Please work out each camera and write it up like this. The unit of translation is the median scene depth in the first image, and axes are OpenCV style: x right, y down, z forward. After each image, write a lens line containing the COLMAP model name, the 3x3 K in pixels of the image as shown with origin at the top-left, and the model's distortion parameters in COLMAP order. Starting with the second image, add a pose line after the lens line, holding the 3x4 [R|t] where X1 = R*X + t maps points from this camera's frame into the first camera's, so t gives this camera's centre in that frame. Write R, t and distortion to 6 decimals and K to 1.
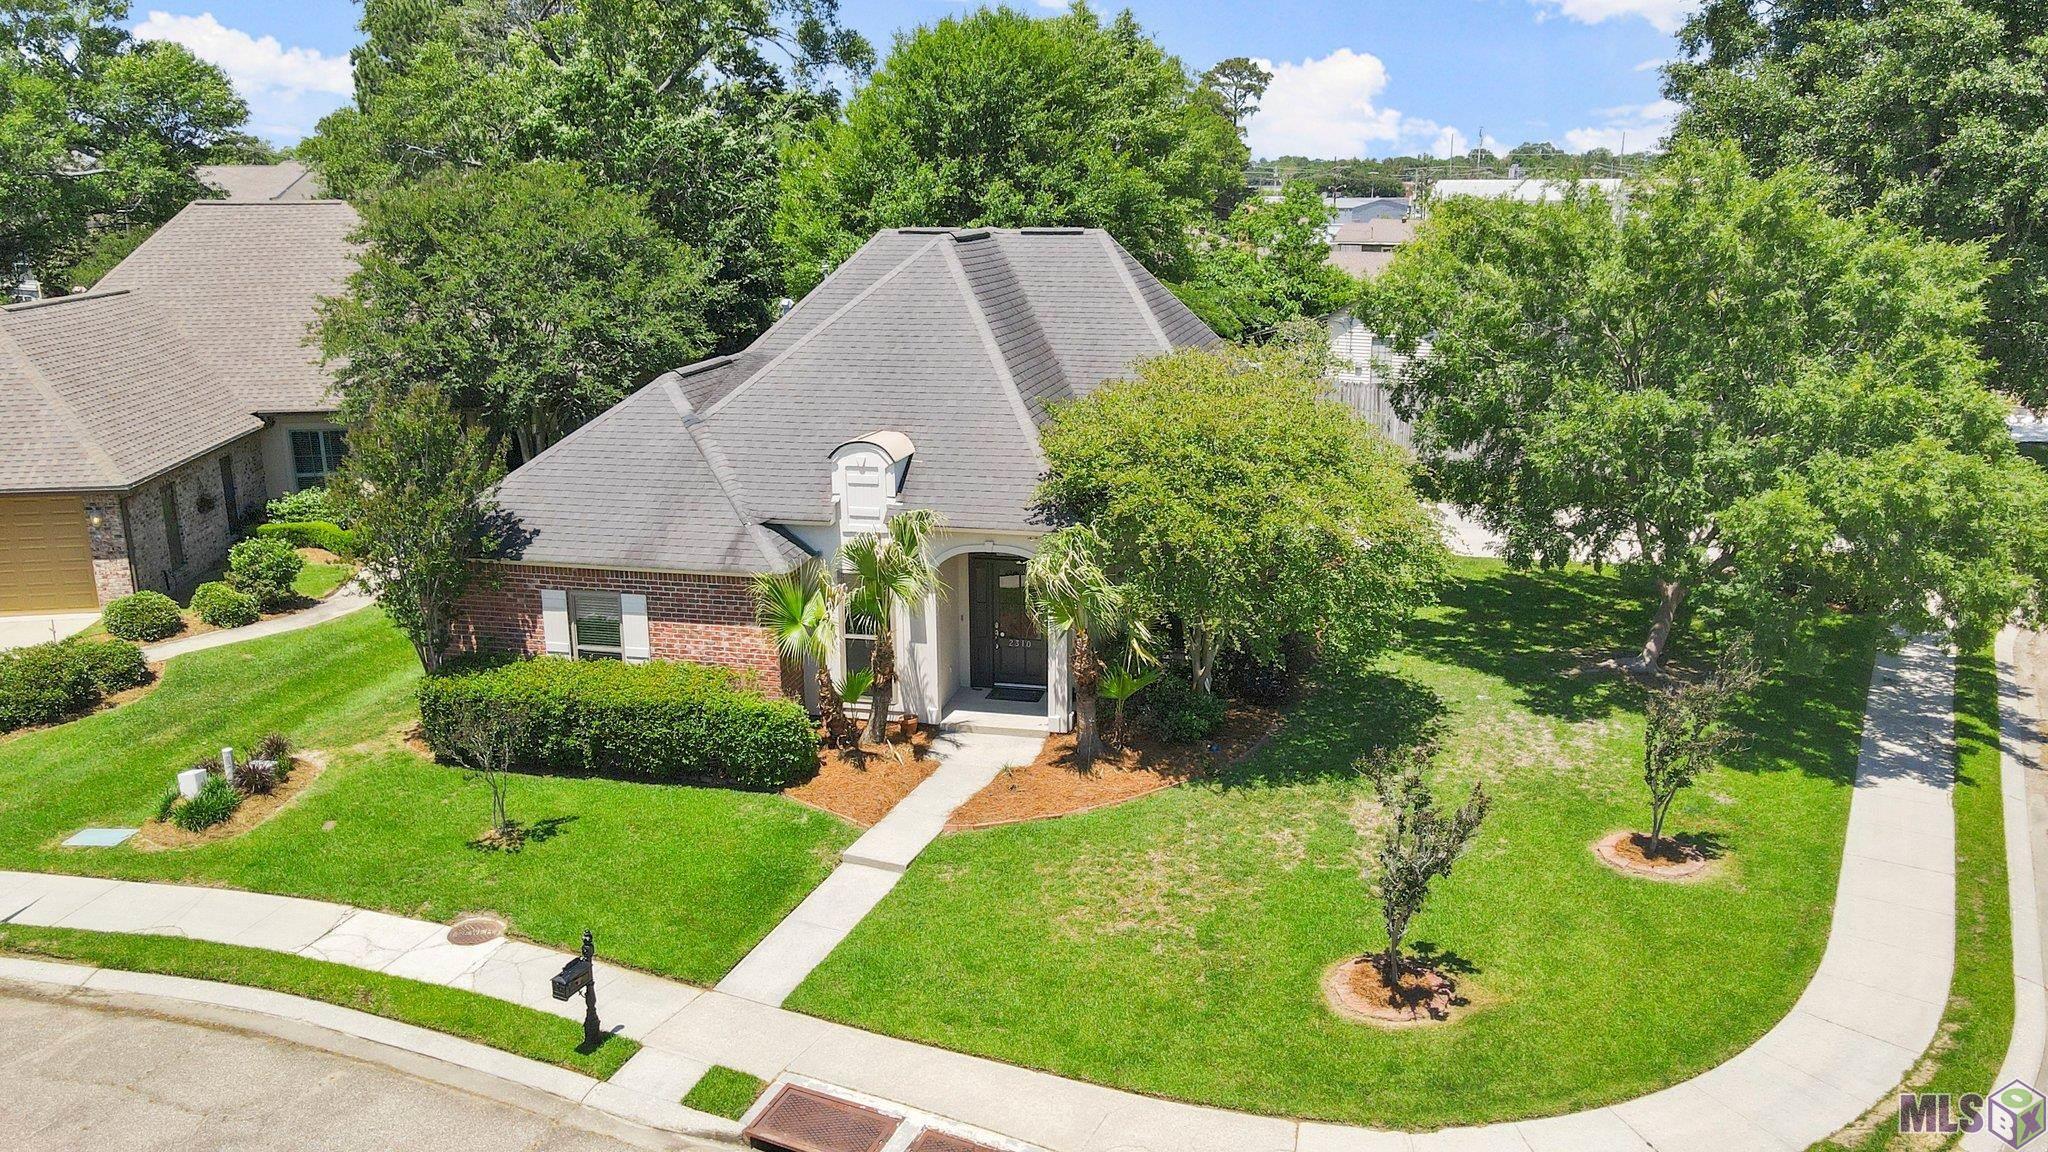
lens RADIAL K [[1514.0, 0, 1038.1], [0, 1514.0, 573.7], [0, 0, 1]] dist [0.000009, 0.039218]
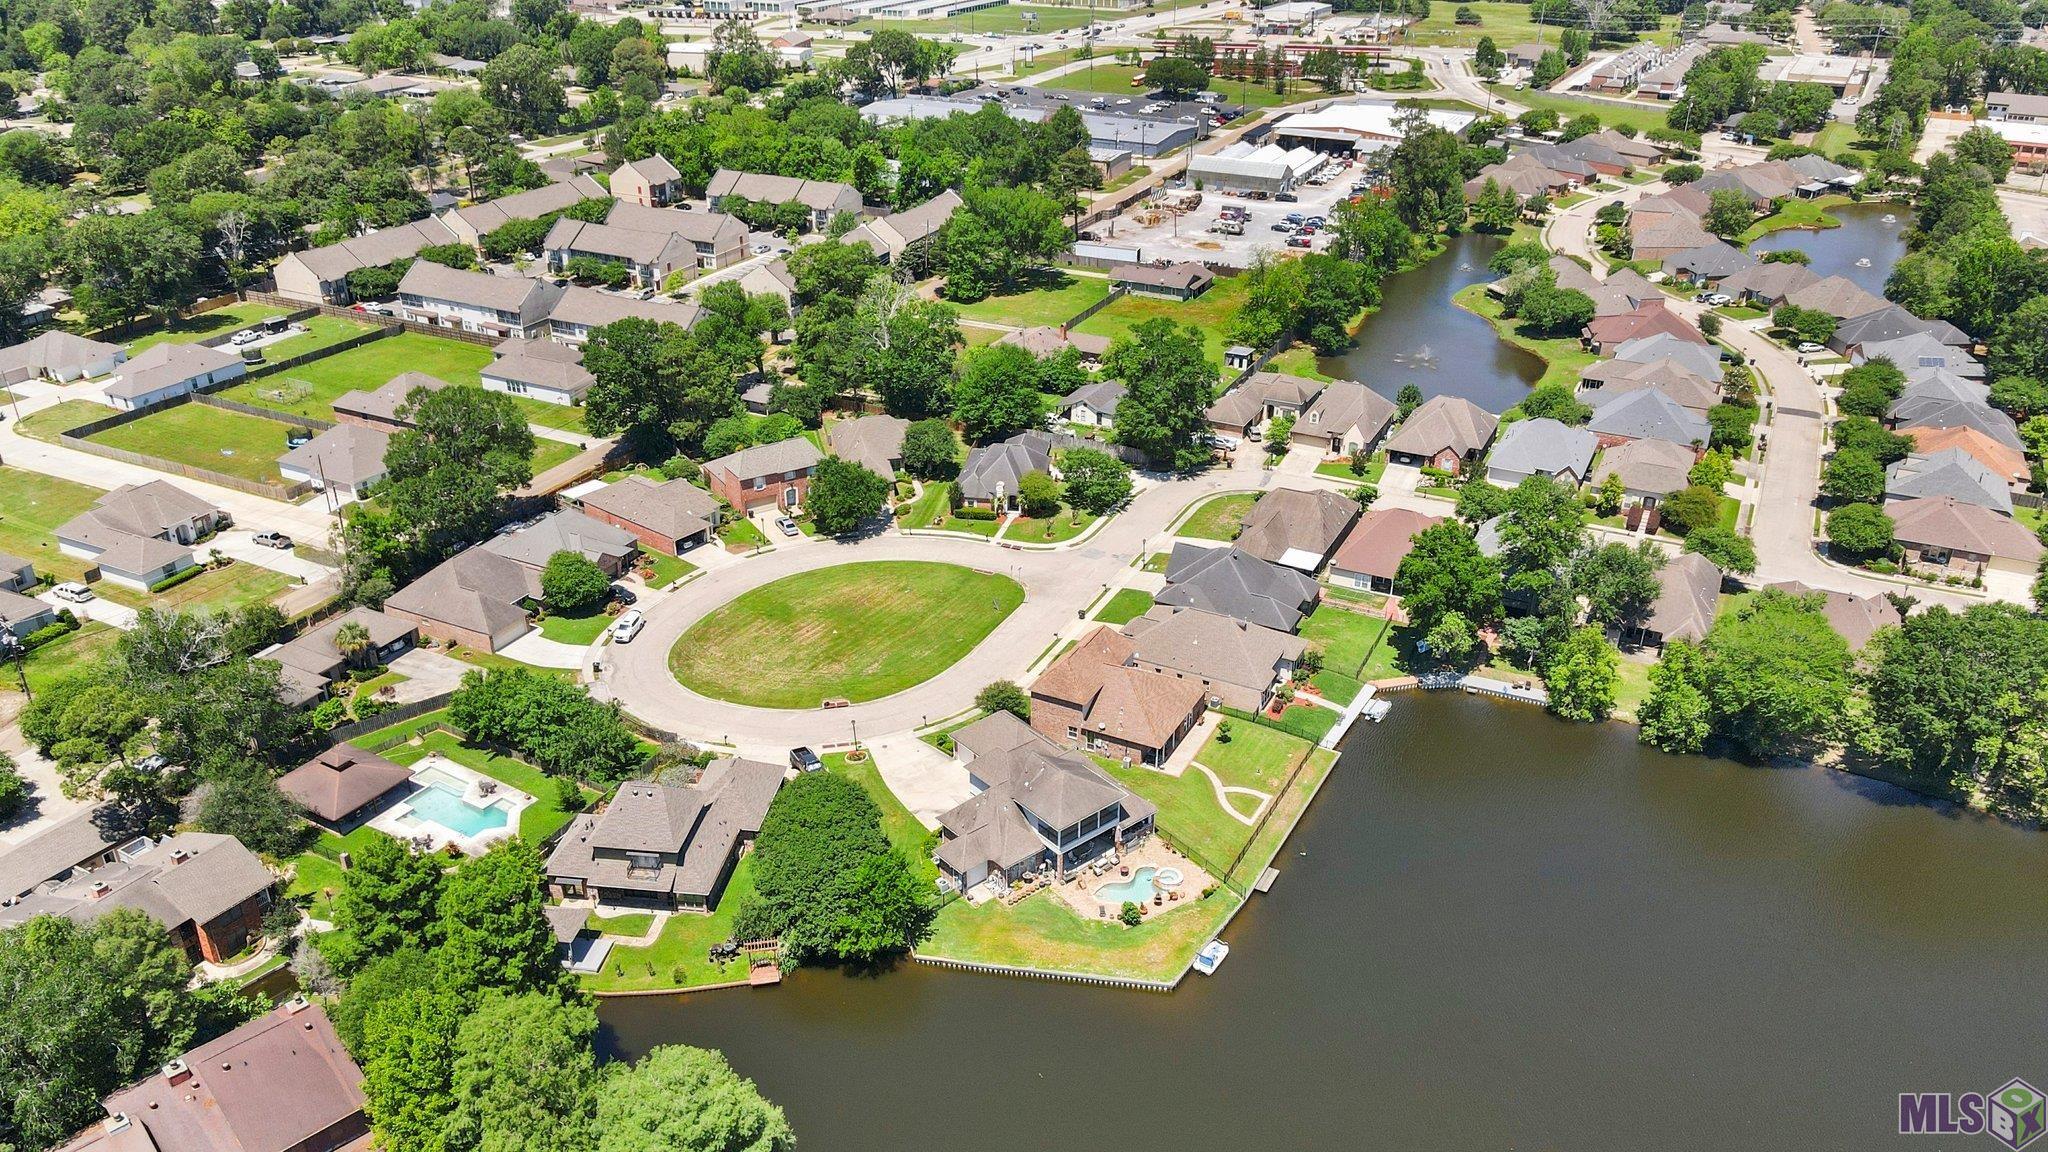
lens RADIAL K [[1514.0, 0, 1038.1], [0, 1514.0, 573.7], [0, 0, 1]] dist [0.000009, 0.039218]
pose [[0.997762, -0.024628, 0.062157, -0.496571], [0.010846, 0.976991, 0.213005, -1.623347], [-0.065973, -0.211854, 0.975072, -8.758433]]
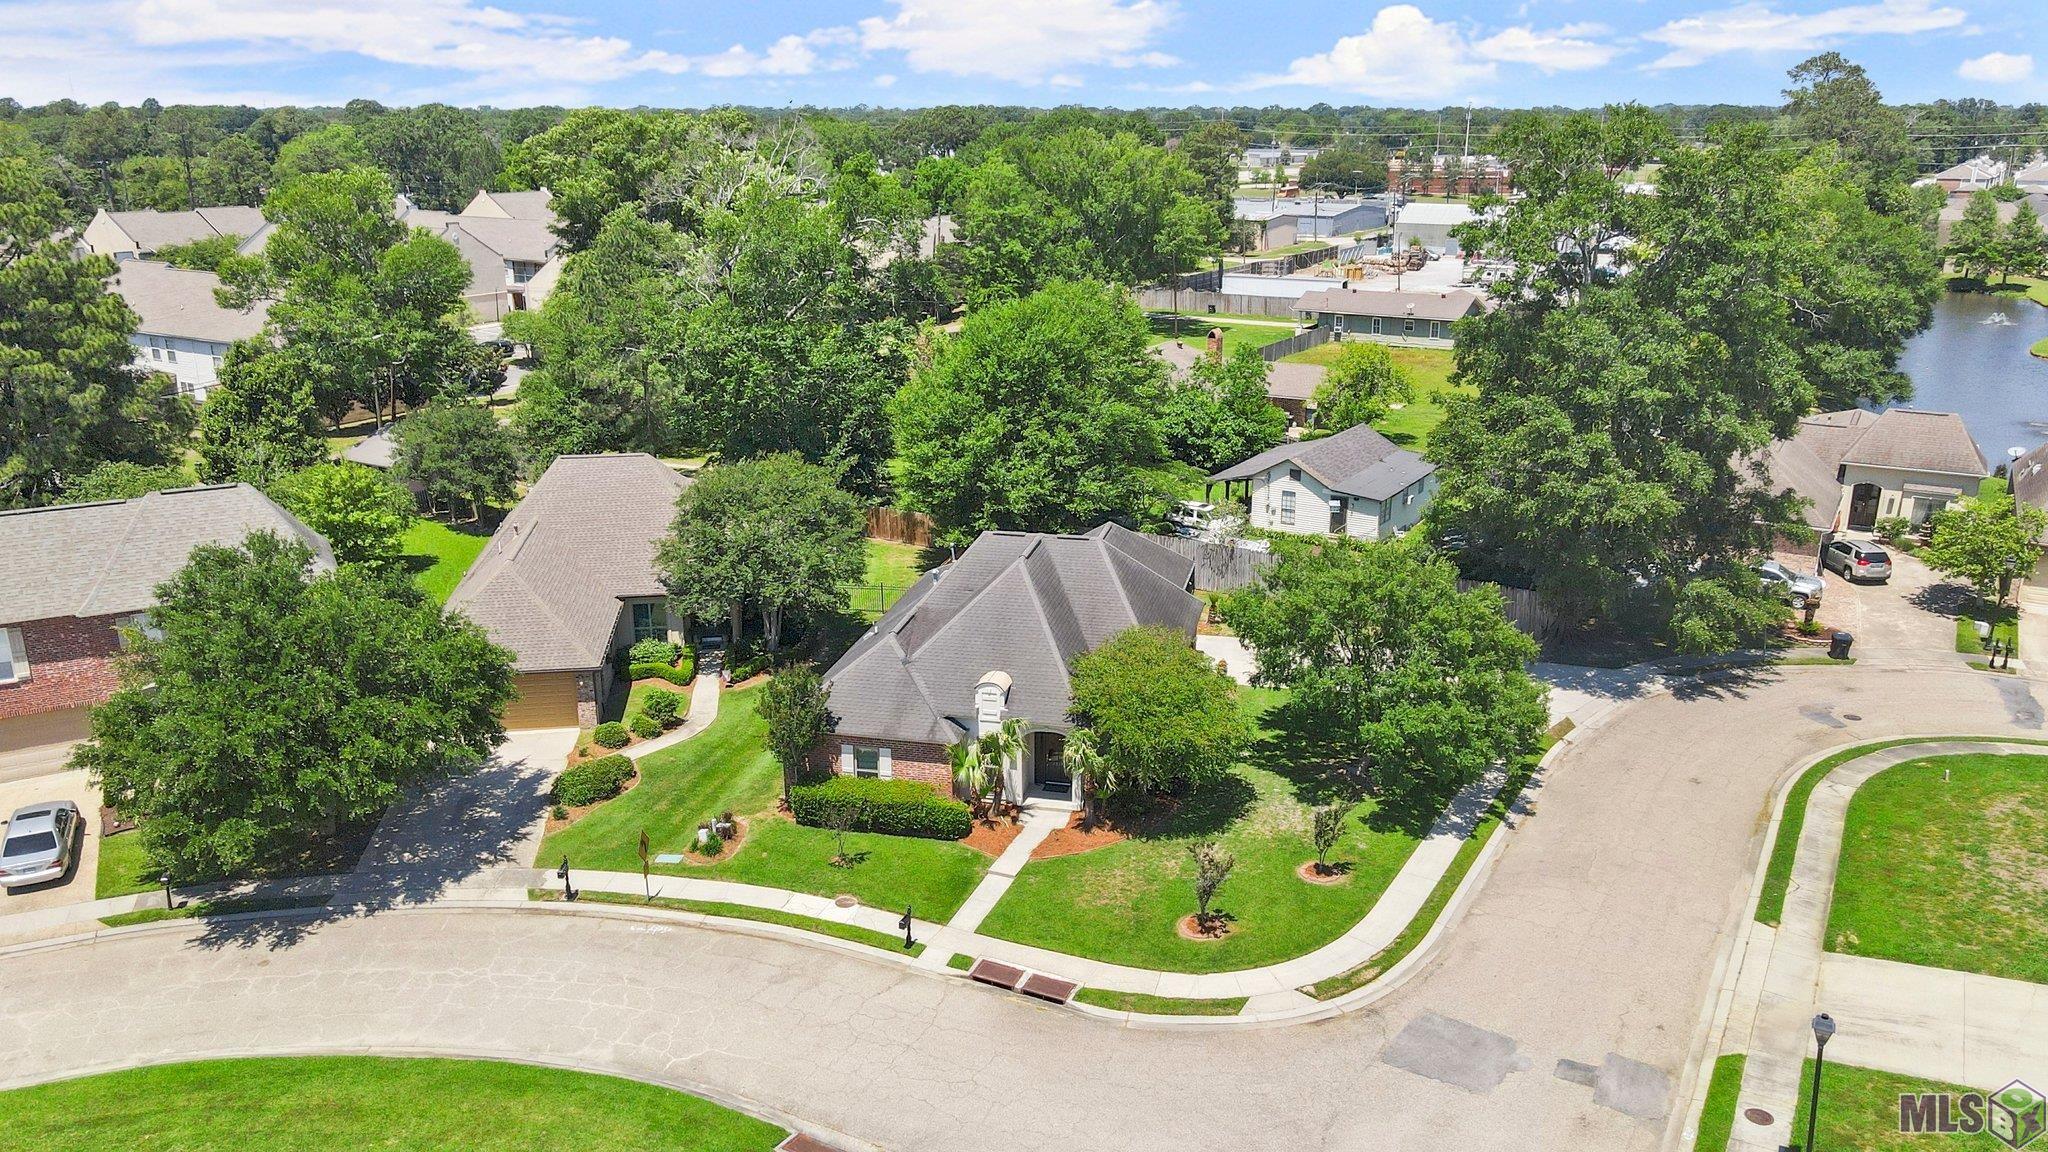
lens RADIAL K [[1514.0, 0, 1038.1], [0, 1514.0, 573.7], [0, 0, 1]] dist [0.000009, 0.039218]
pose [[0.999988, 0.004260, -0.002260, -0.041483], [-0.004158, 0.999051, 0.043361, -0.355431], [0.002443, -0.043351, 0.999057, -1.261235]]
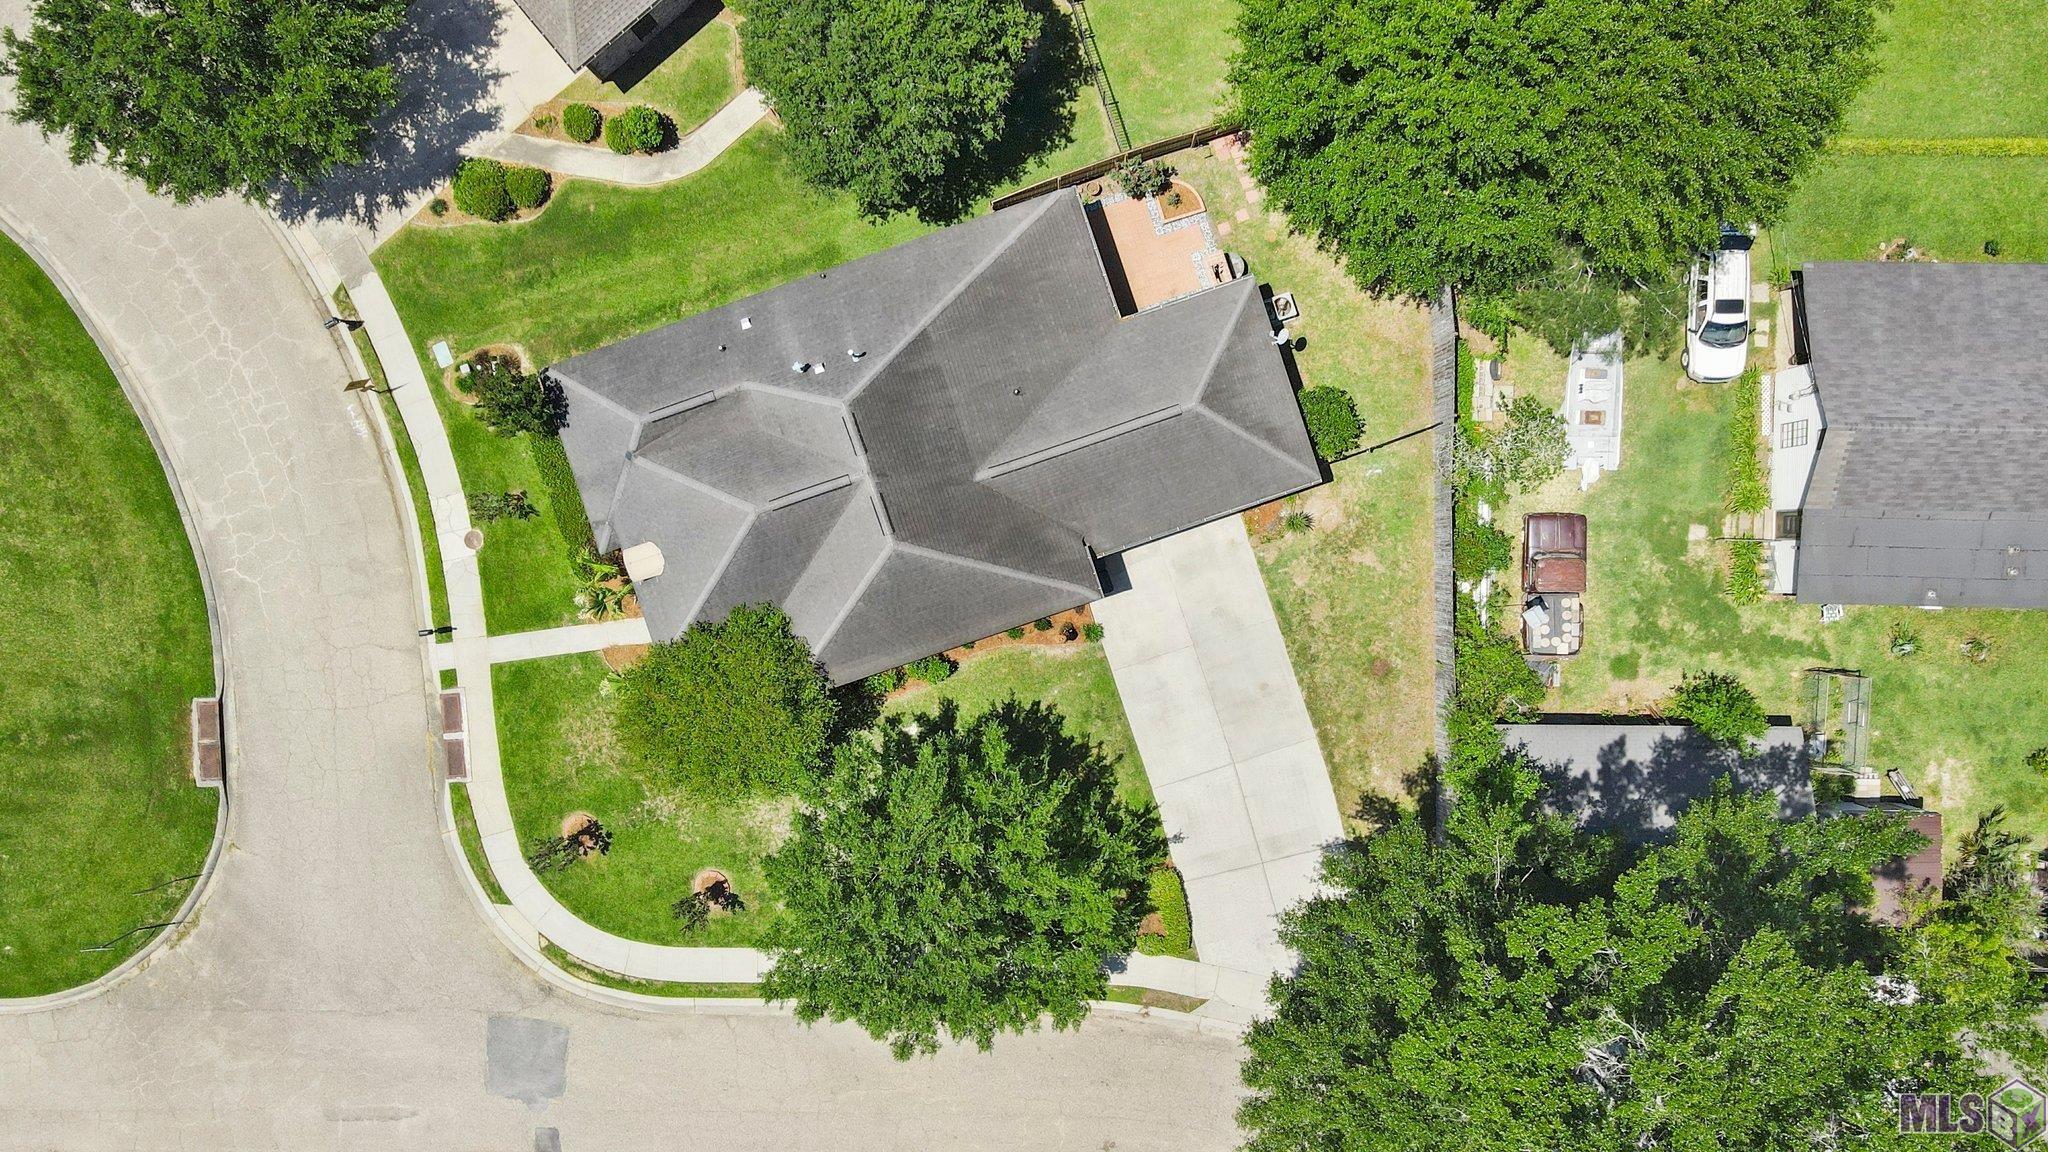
lens RADIAL K [[1514.0, 0, 1038.1], [0, 1514.0, 573.7], [0, 0, 1]] dist [0.000009, 0.039218]
pose [[0.509343, 0.860219, 0.024363, 0.133270], [-0.205168, 0.093890, 0.974213, -2.352577], [0.835749, -0.501207, 0.224311, 1.036762]]
